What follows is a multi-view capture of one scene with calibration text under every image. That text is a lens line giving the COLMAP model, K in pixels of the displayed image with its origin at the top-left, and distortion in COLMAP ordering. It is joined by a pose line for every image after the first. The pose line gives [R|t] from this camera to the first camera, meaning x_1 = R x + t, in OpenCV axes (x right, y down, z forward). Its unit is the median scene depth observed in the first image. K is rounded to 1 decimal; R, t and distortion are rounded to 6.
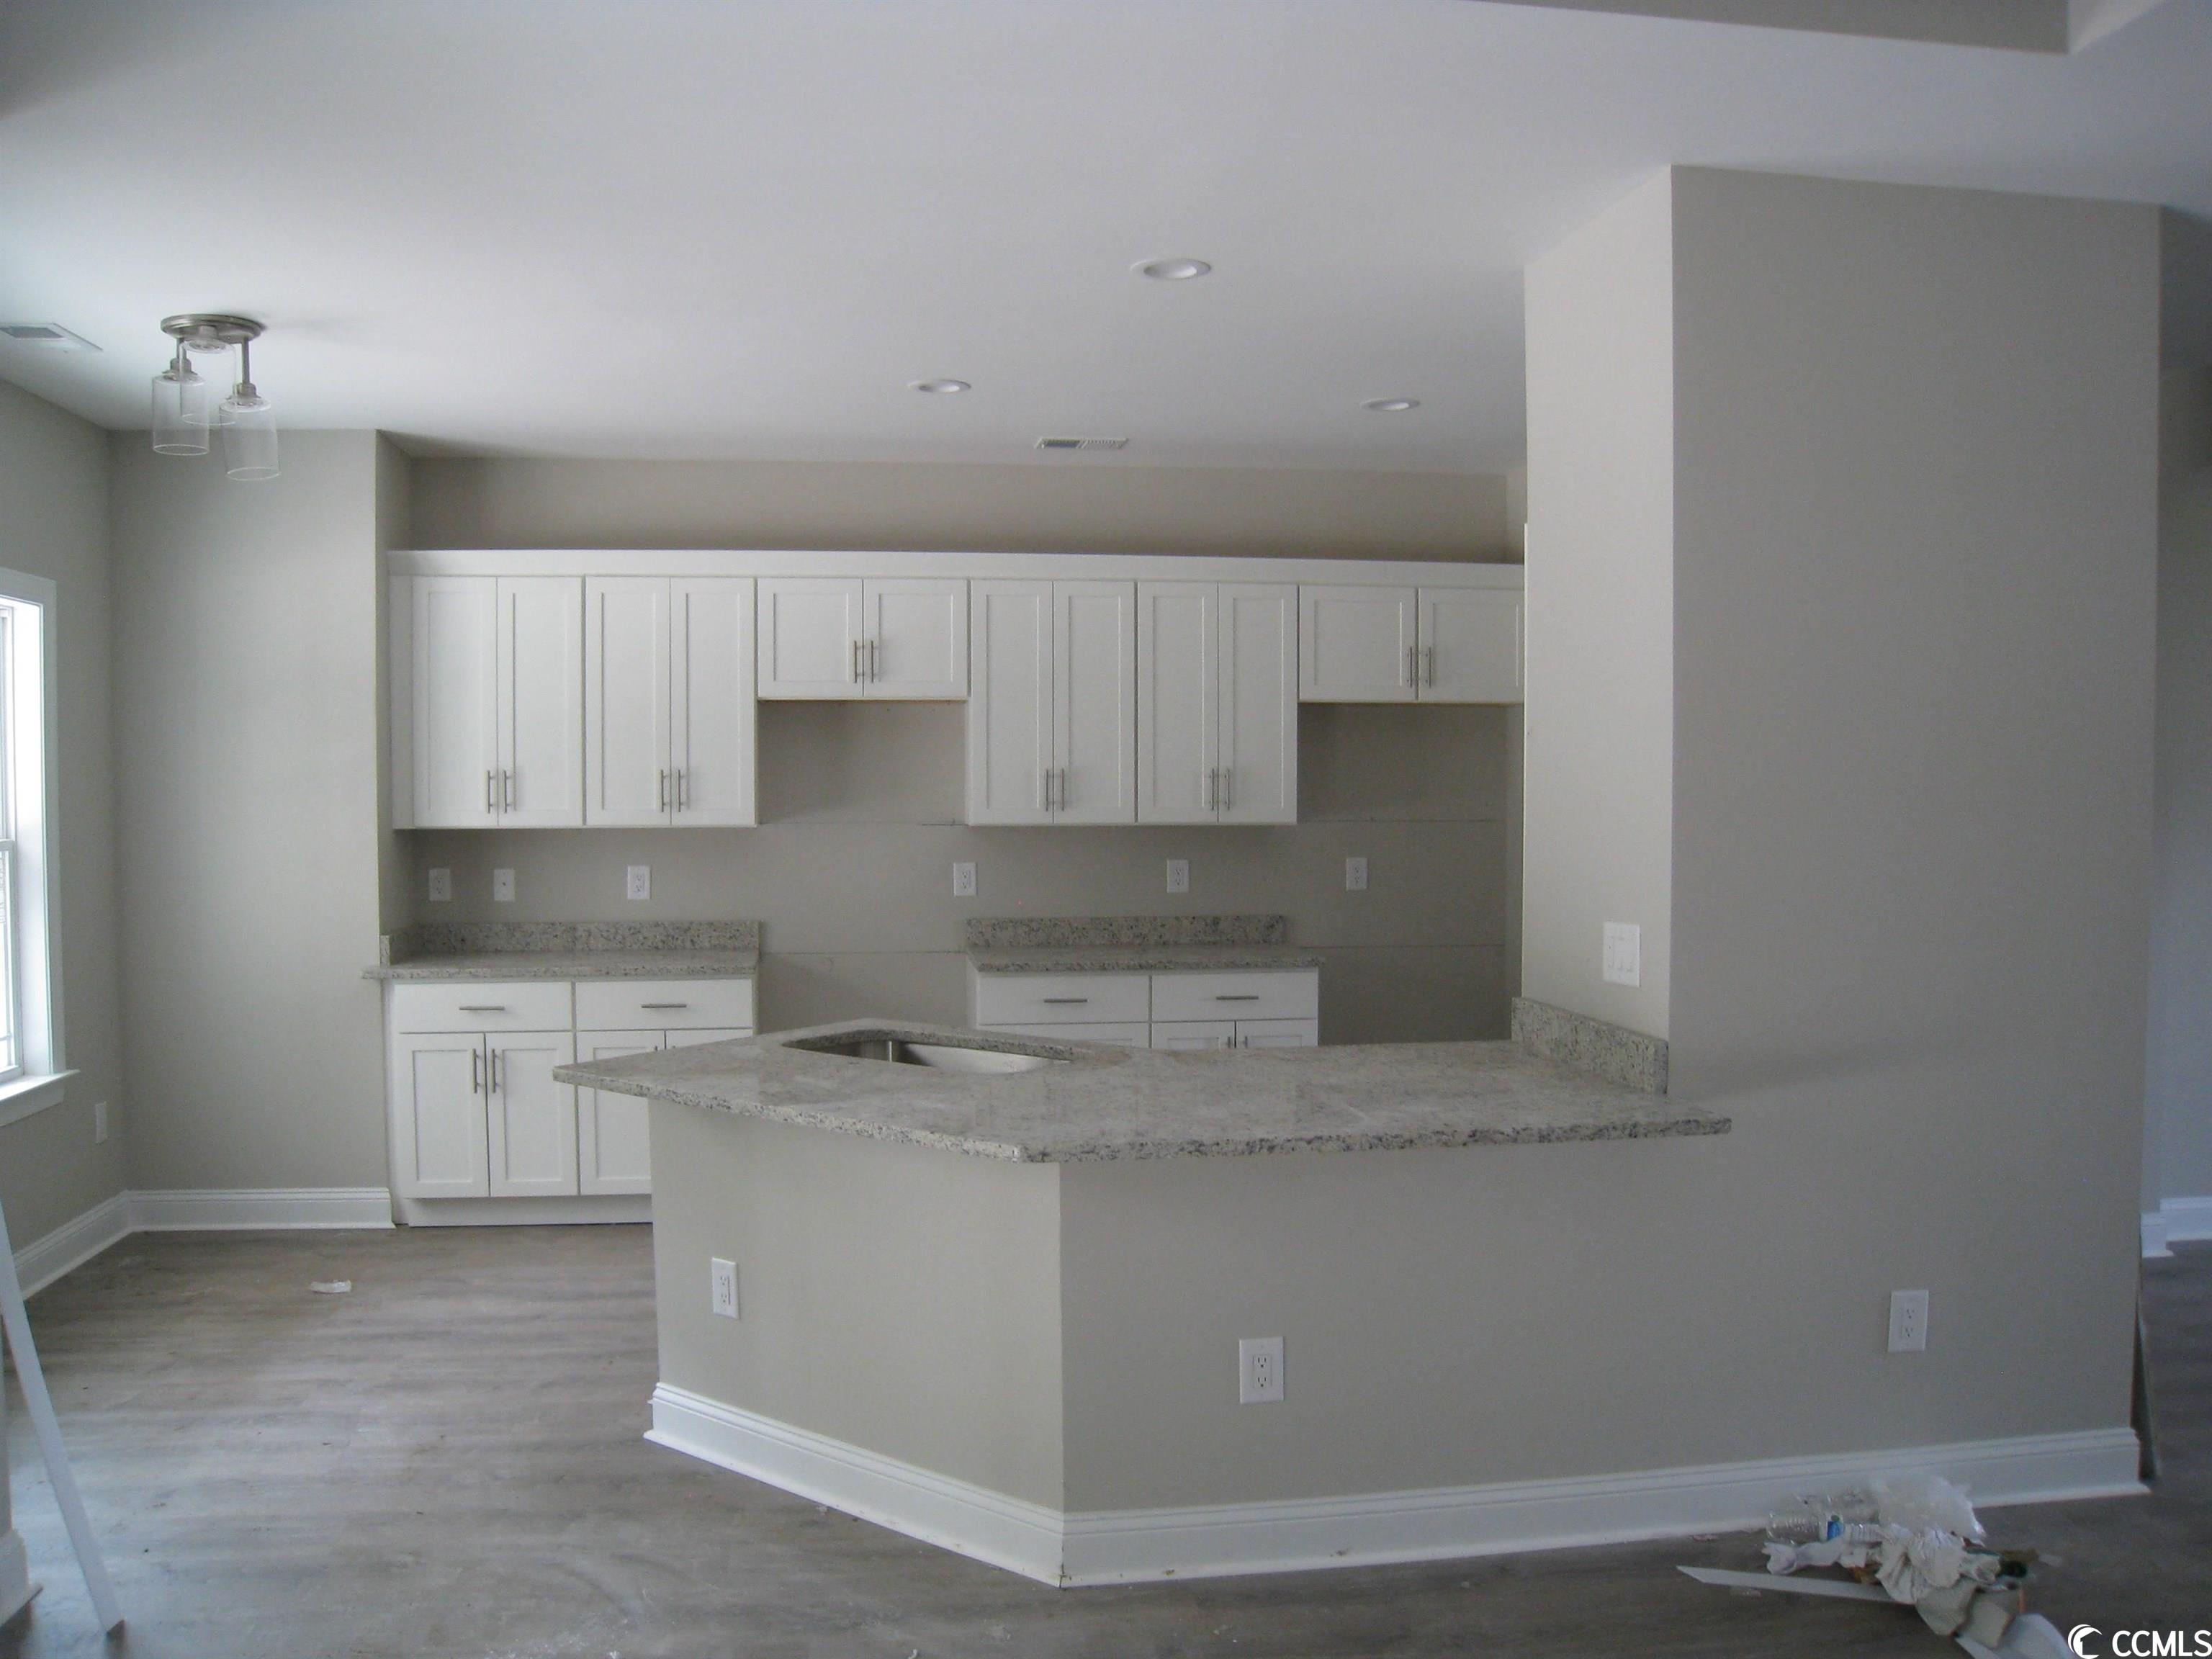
lens RADIAL K [[1829.0, 0, 1104.4], [0, 1829.0, 827.5], [0, 0, 1]] dist [-0.163082, 0.109021]
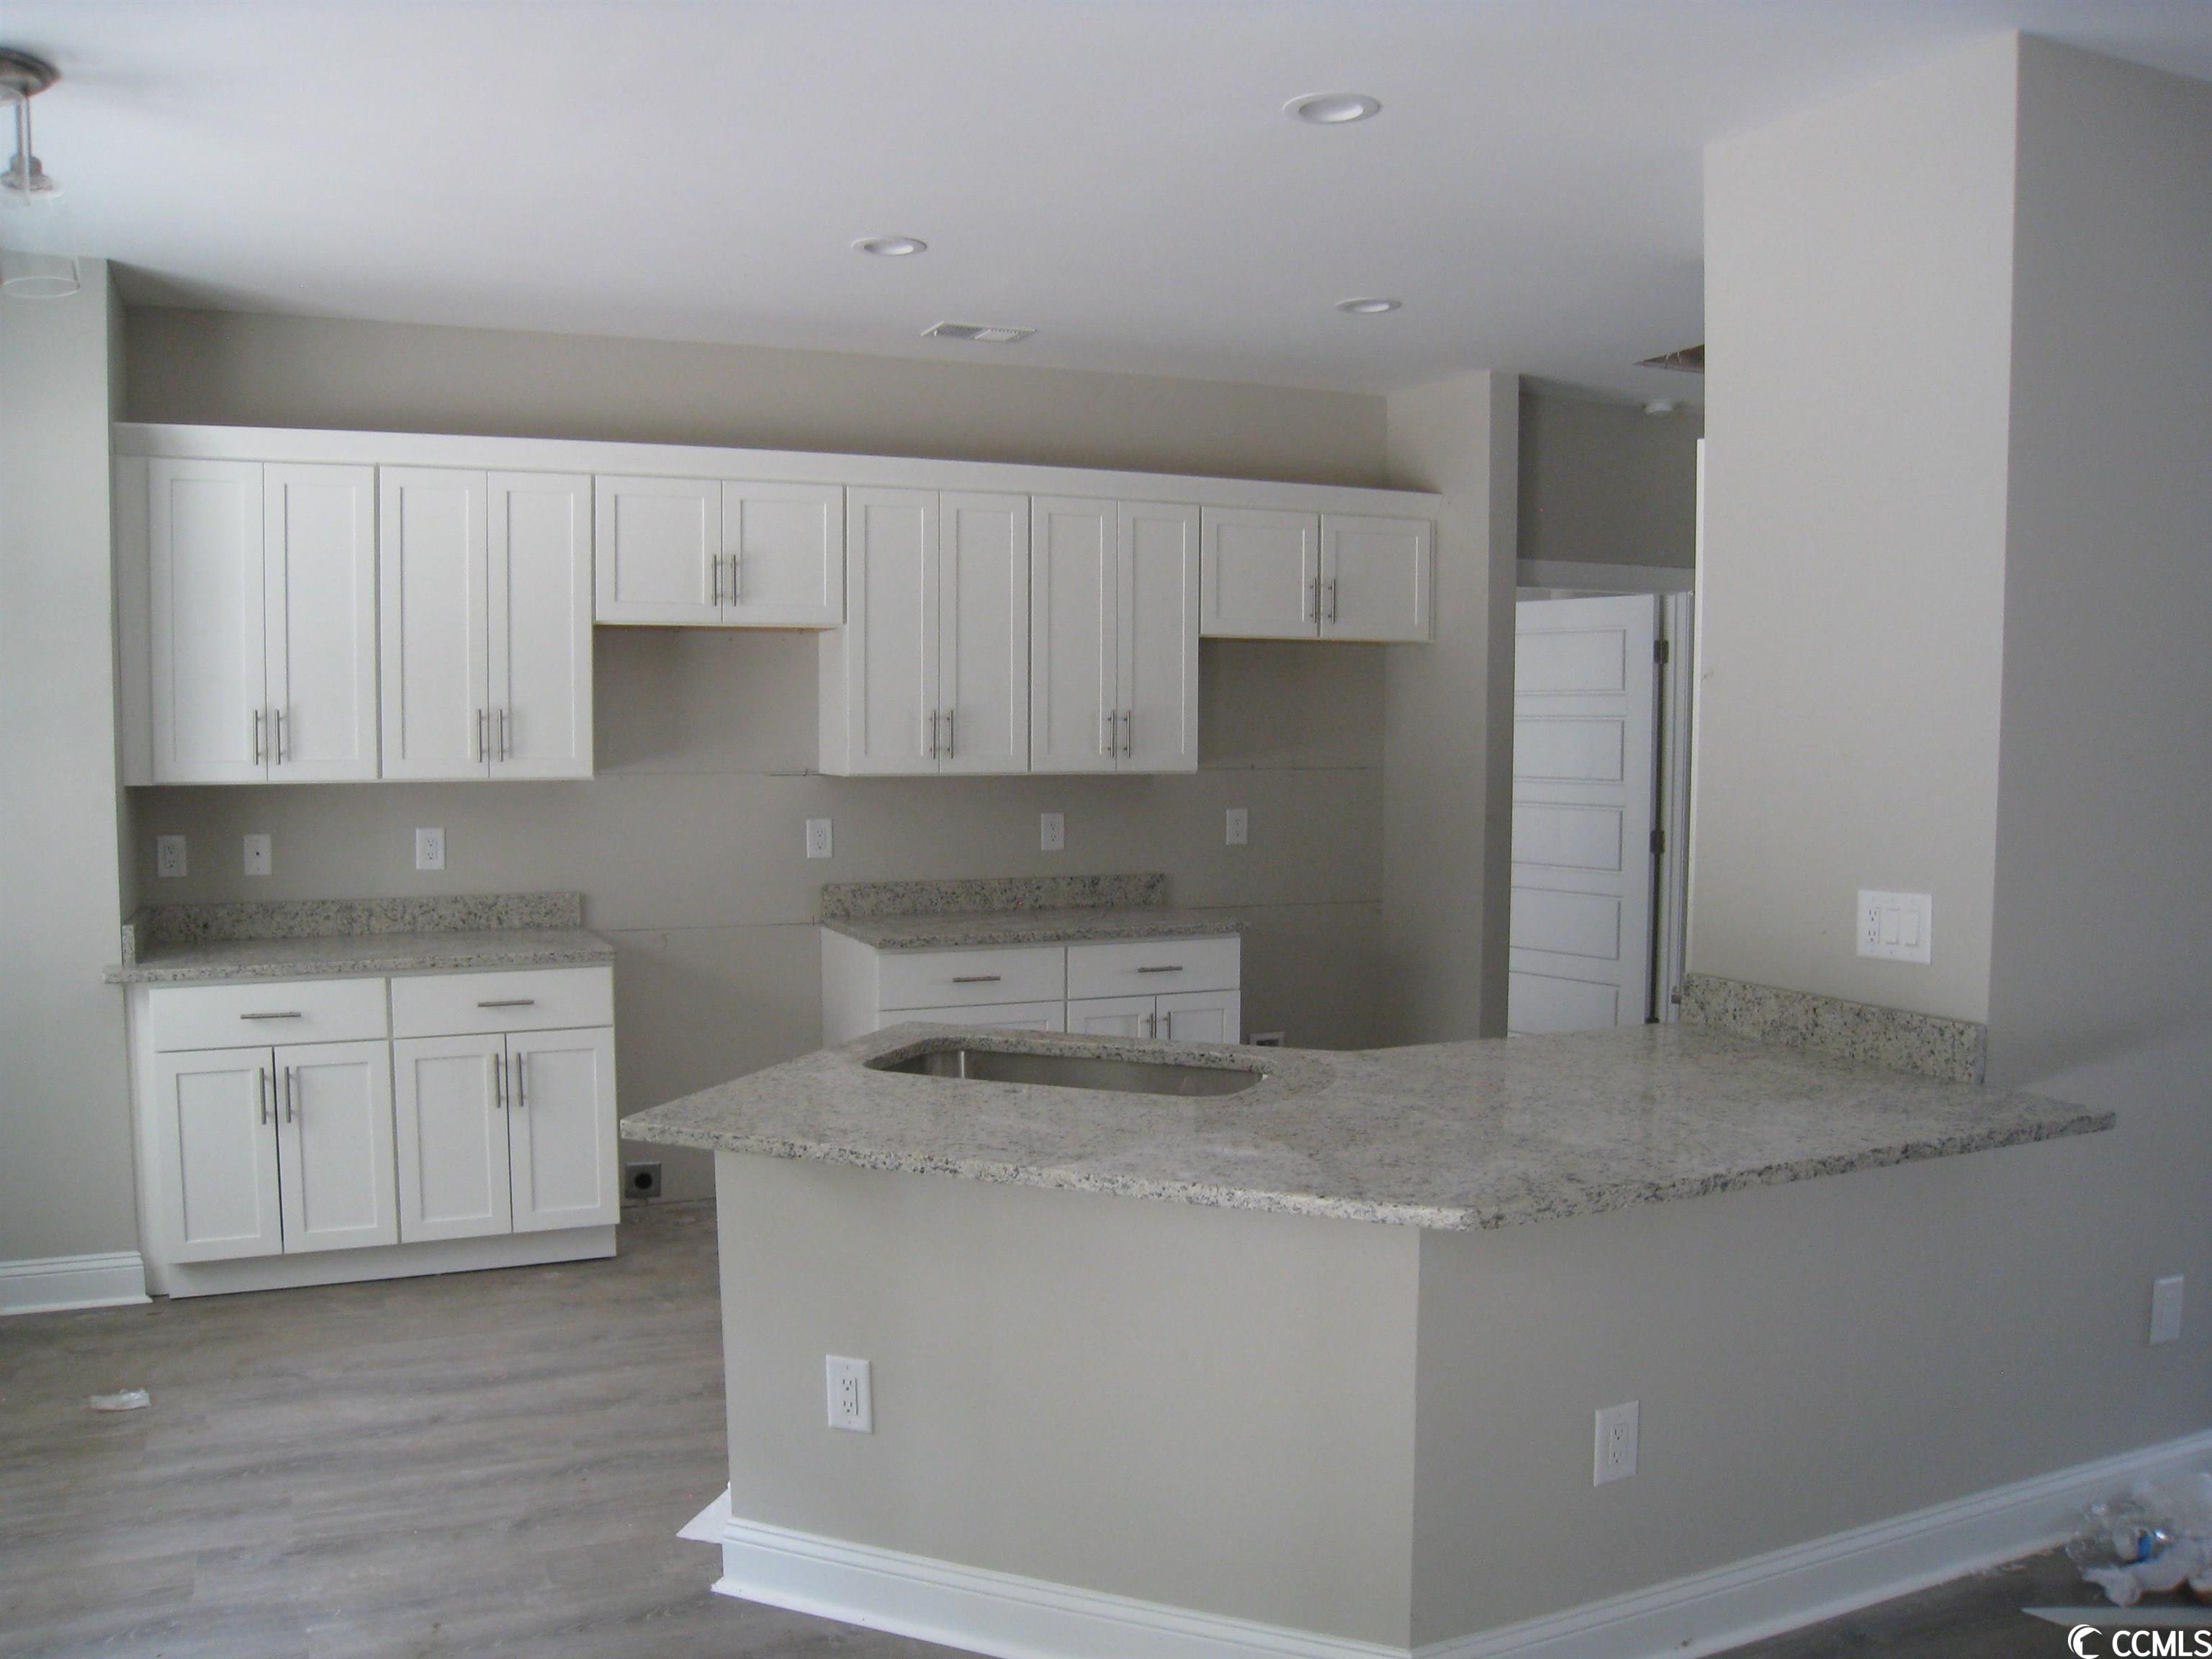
lens RADIAL K [[1829.0, 0, 1106.7], [0, 1829.0, 838.6], [0, 0, 1]] dist [-0.163082, 0.109021]
pose [[0.962793, -0.012747, 0.269939, -0.201543], [0.002319, 0.999240, 0.038914, -0.005138], [-0.270229, -0.036840, 0.962091, 0.162344]]
